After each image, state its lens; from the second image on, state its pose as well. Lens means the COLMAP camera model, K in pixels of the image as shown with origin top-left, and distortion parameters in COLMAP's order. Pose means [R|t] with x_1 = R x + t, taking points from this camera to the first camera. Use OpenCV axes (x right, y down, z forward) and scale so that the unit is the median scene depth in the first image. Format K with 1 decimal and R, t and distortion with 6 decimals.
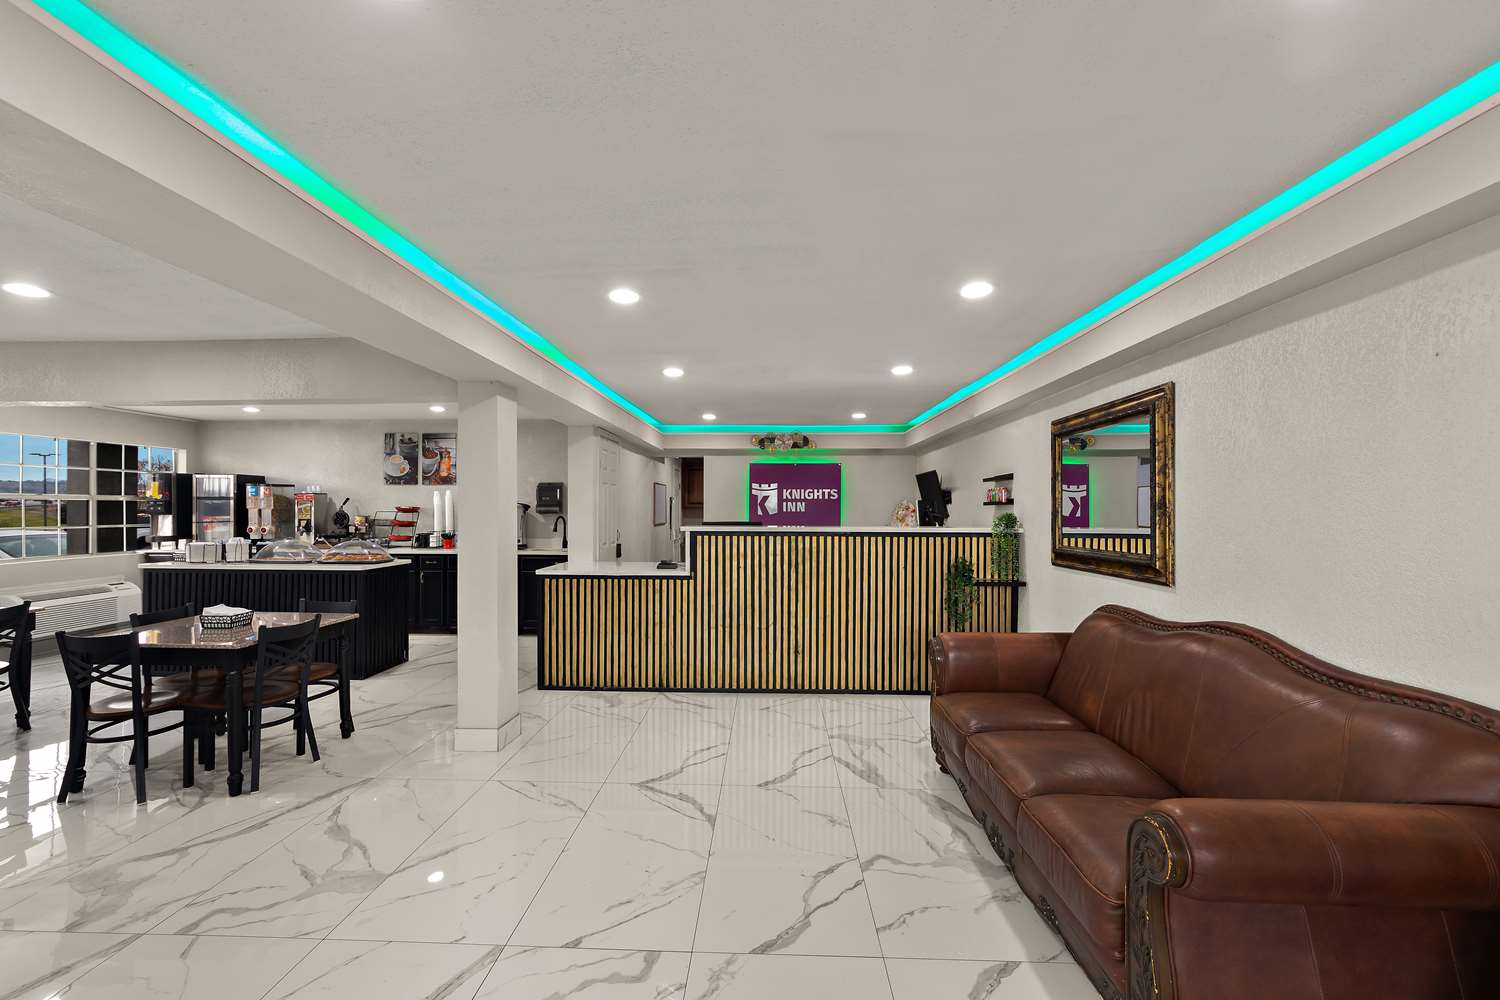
lens RADIAL K [[635.6, 0, 745.0], [0, 635.6, 501.2], [0, 0, 1]] dist [-0.000480, 0.000019]
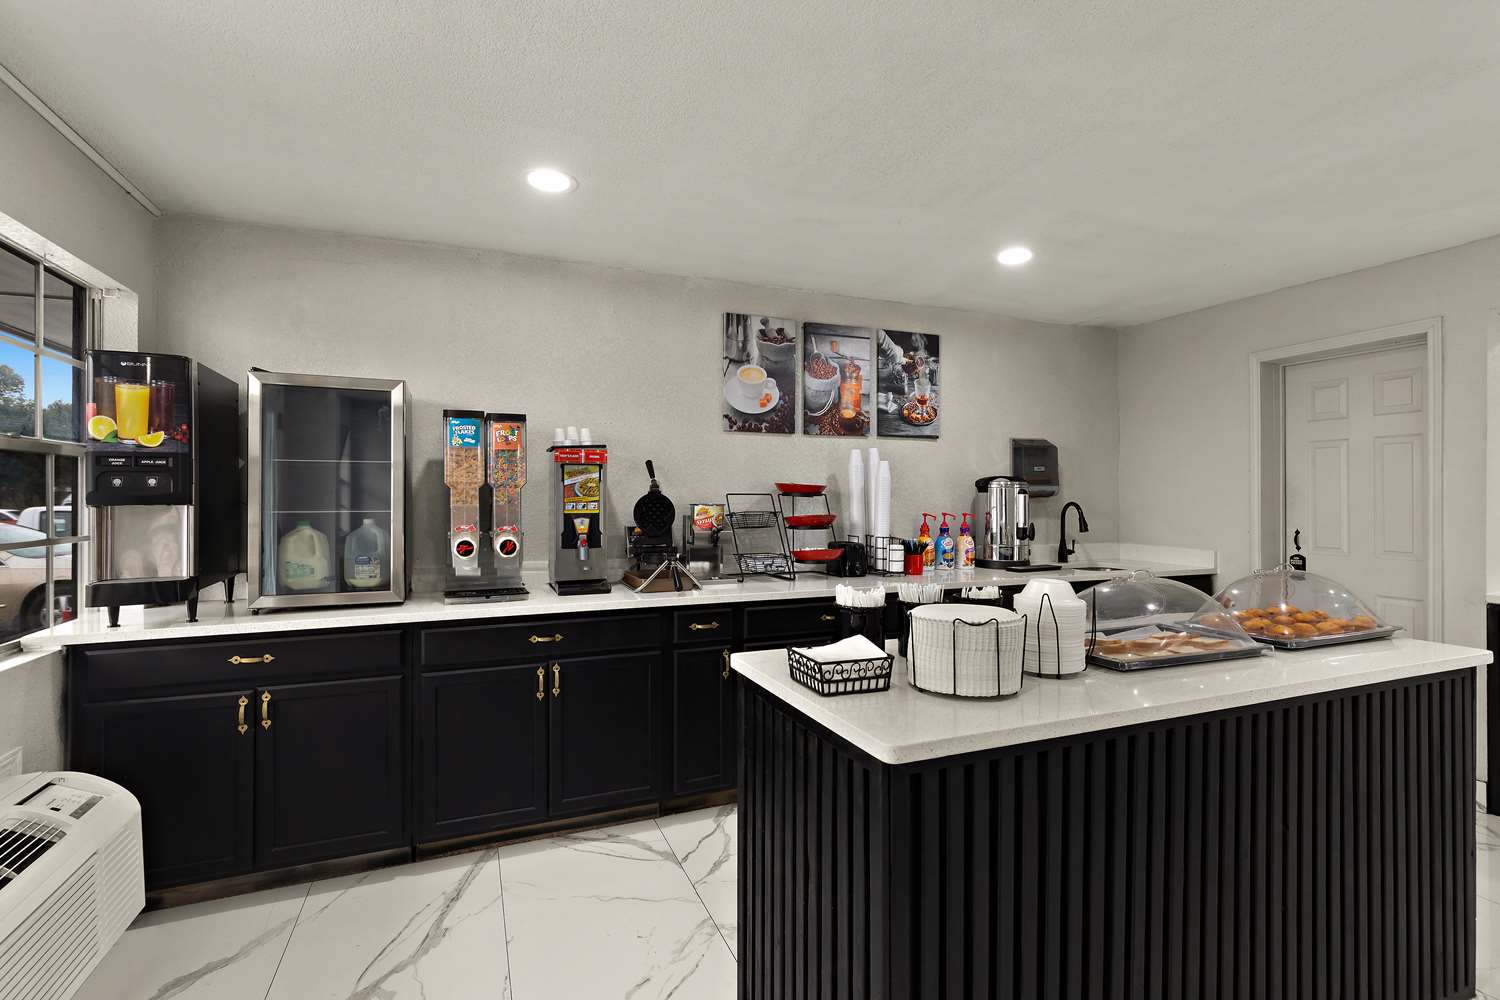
lens RADIAL K [[694.9, 0, 750.0], [0, 694.9, 500.0], [0, 0, 1]] dist [-0.004628, -0.000181]
pose [[0.907537, -0.004155, 0.419951, -1.163421], [-0.000612, 0.999937, 0.011216, 0.022814], [-0.419971, -0.010436, 0.907477, 0.879969]]
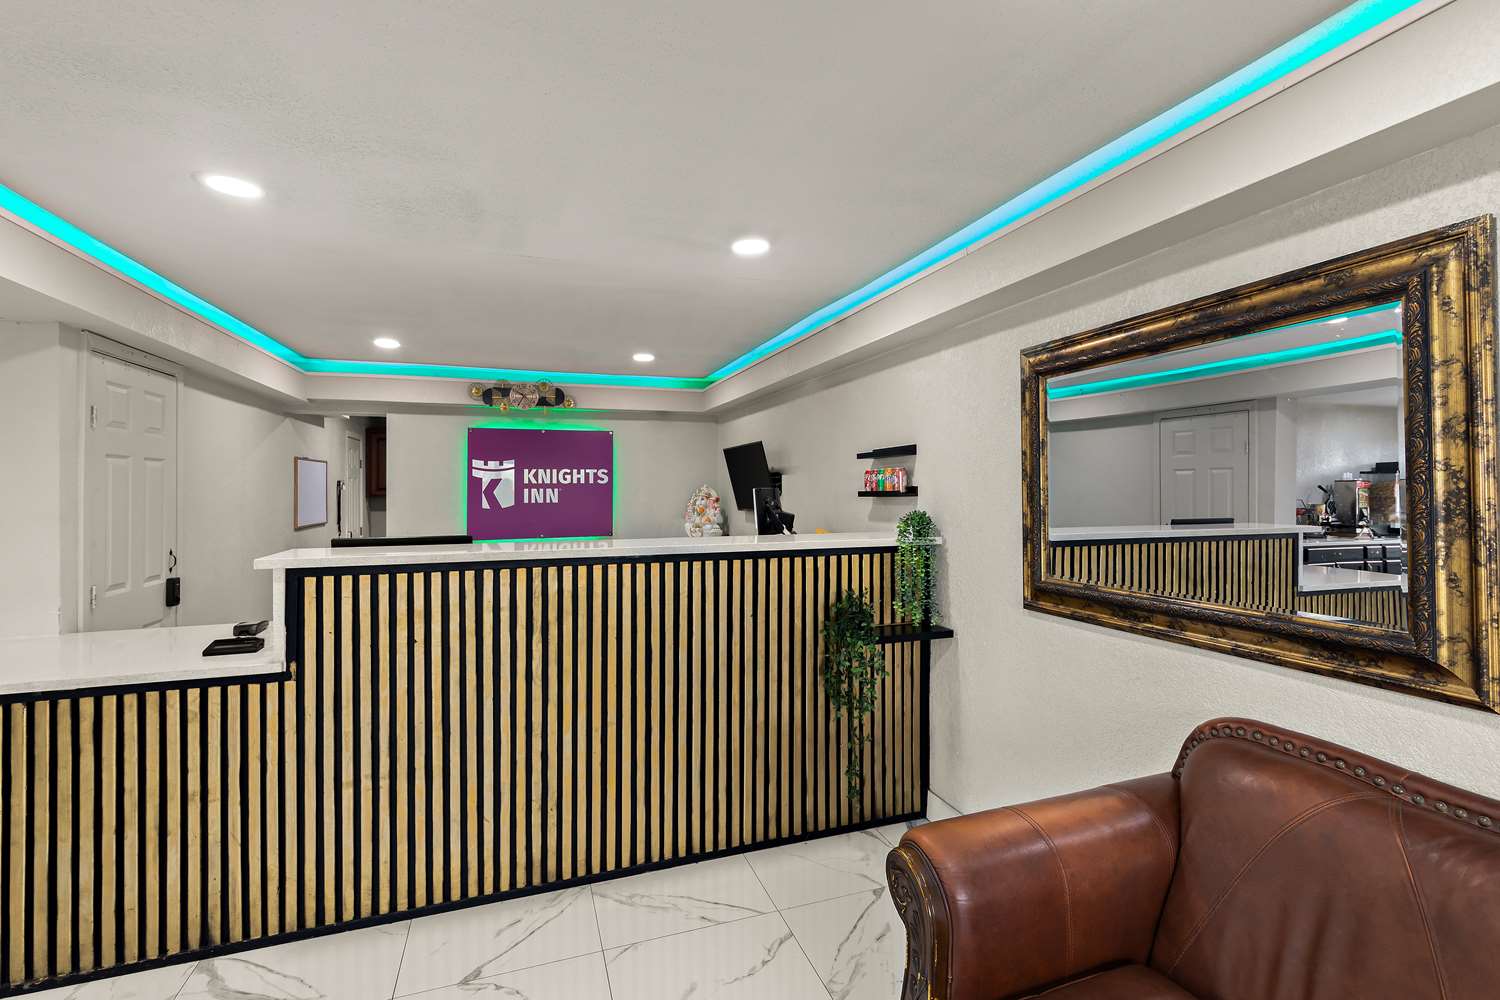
lens RADIAL K [[662.8, 0, 747.3], [0, 662.8, 483.2], [0, 0, 1]] dist [-0.003204, -0.000279]
pose [[0.930271, -0.004498, 0.366845, 0.039868], [0.003243, 0.999987, 0.004038, -0.010293], [-0.366859, -0.002567, 0.930273, 0.470284]]
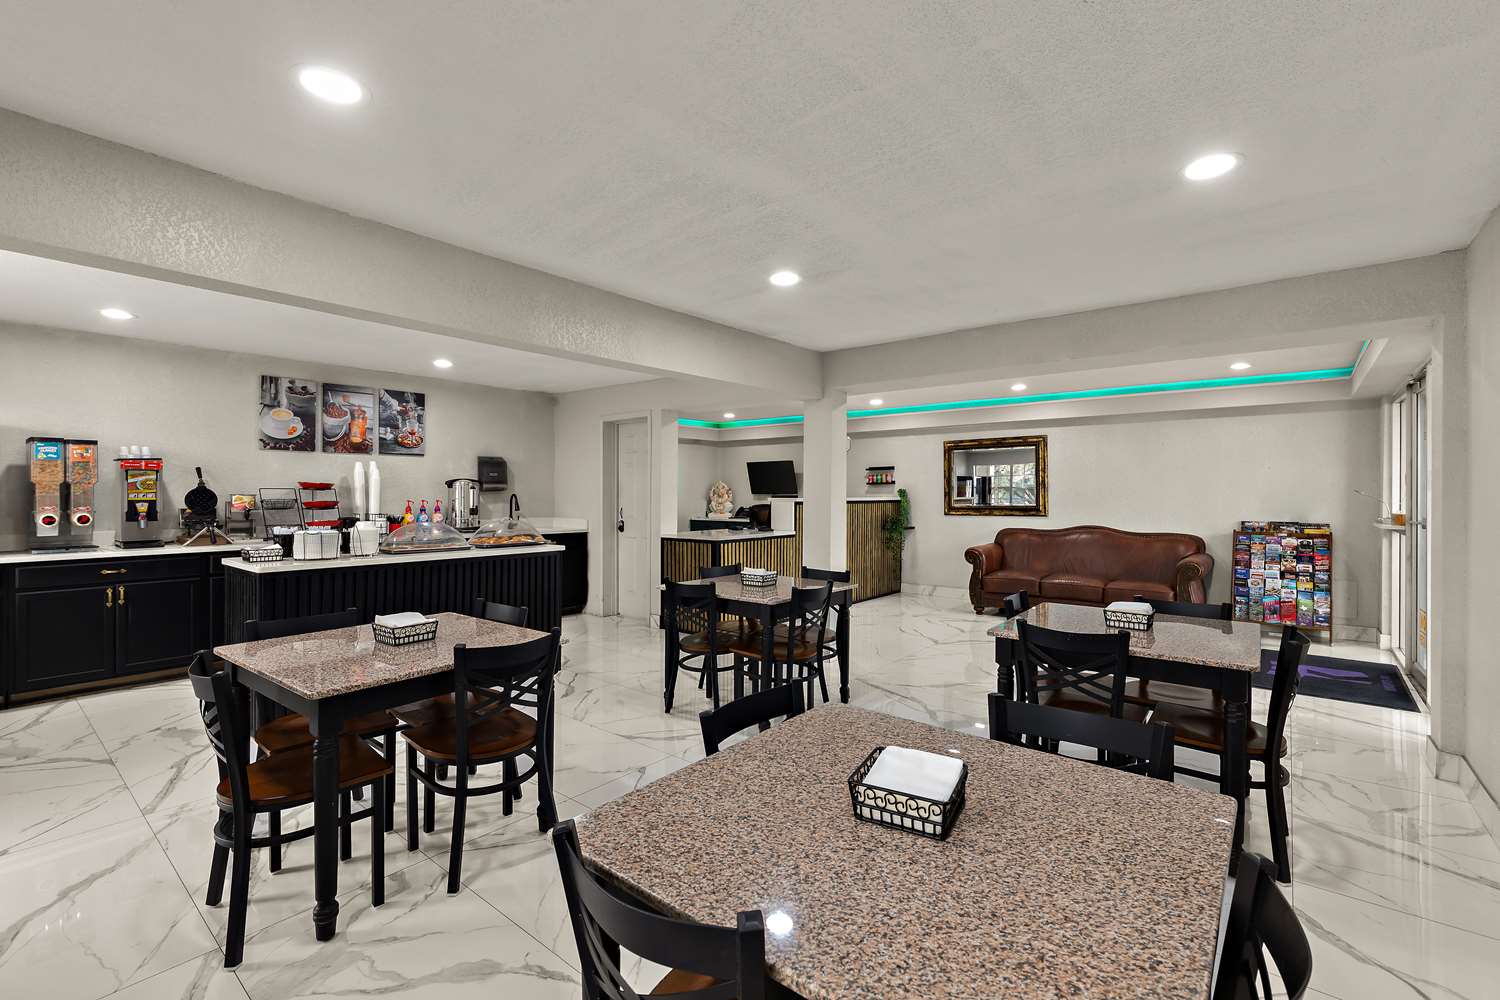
lens RADIAL K [[663.0, 0, 749.4], [0, 663.0, 492.1], [0, 0, 1]] dist [-0.001752, 0.000556]
pose [[0.599169, -0.001242, 0.800622, -1.280626], [-0.007401, 0.999947, 0.007090, 0.017131], [-0.800588, -0.010173, 0.599128, 0.225179]]
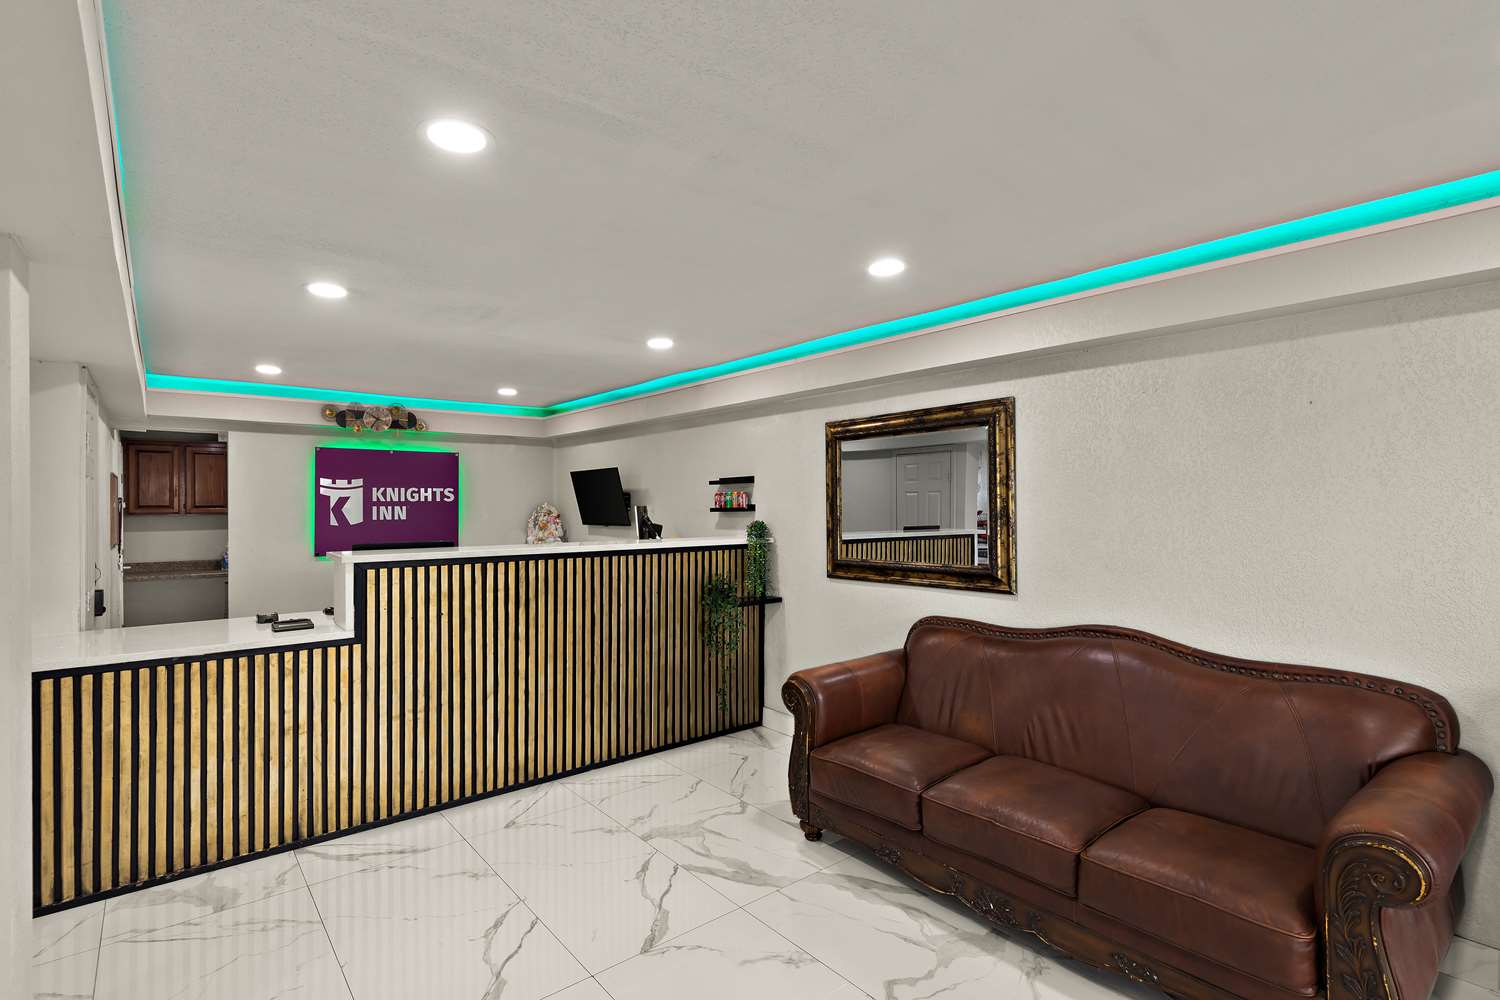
lens RADIAL K [[720.4, 0, 750.0], [0, 720.4, 500.0], [0, 0, 1]] dist [-0.001519, 0.000024]
pose [[0.741723, -0.002236, 0.670703, -0.262638], [-0.000735, 0.999991, 0.004147, -0.014601], [-0.670706, -0.003569, 0.741715, 0.251559]]
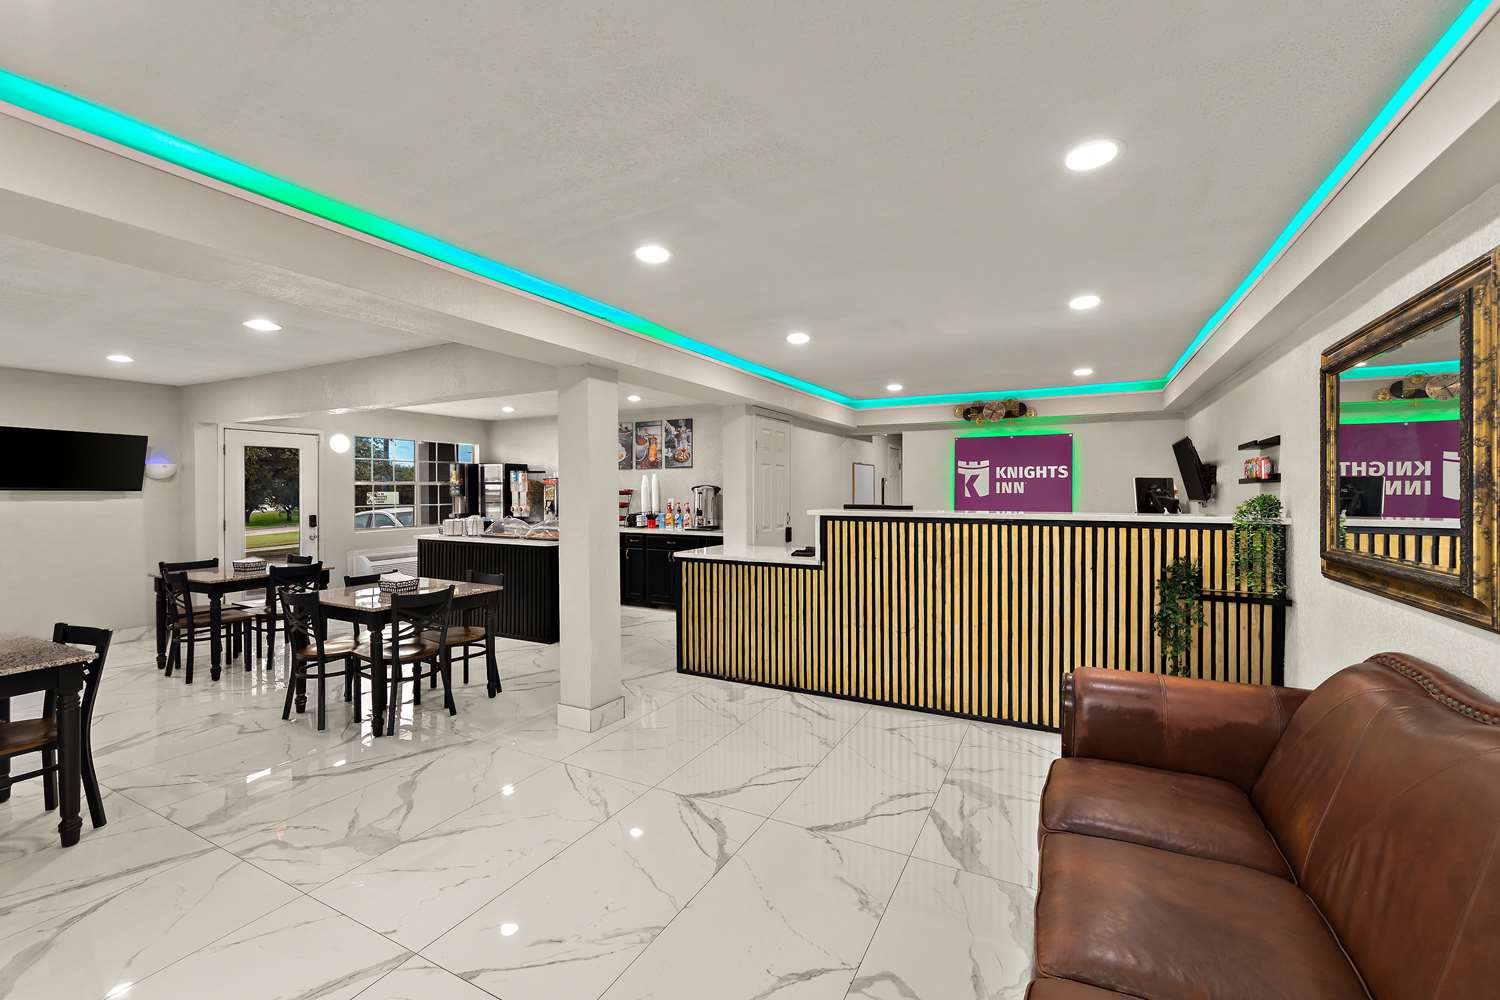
lens RADIAL K [[630.5, 0, 744.9], [0, 630.5, 489.3], [0, 0, 1]] dist [-0.001151, -0.000104]
pose [[0.902553, -0.004309, -0.430556, 0.198380], [0.008284, 0.999939, 0.007359, 0.003204], [0.430498, -0.010209, 0.902534, 0.158490]]
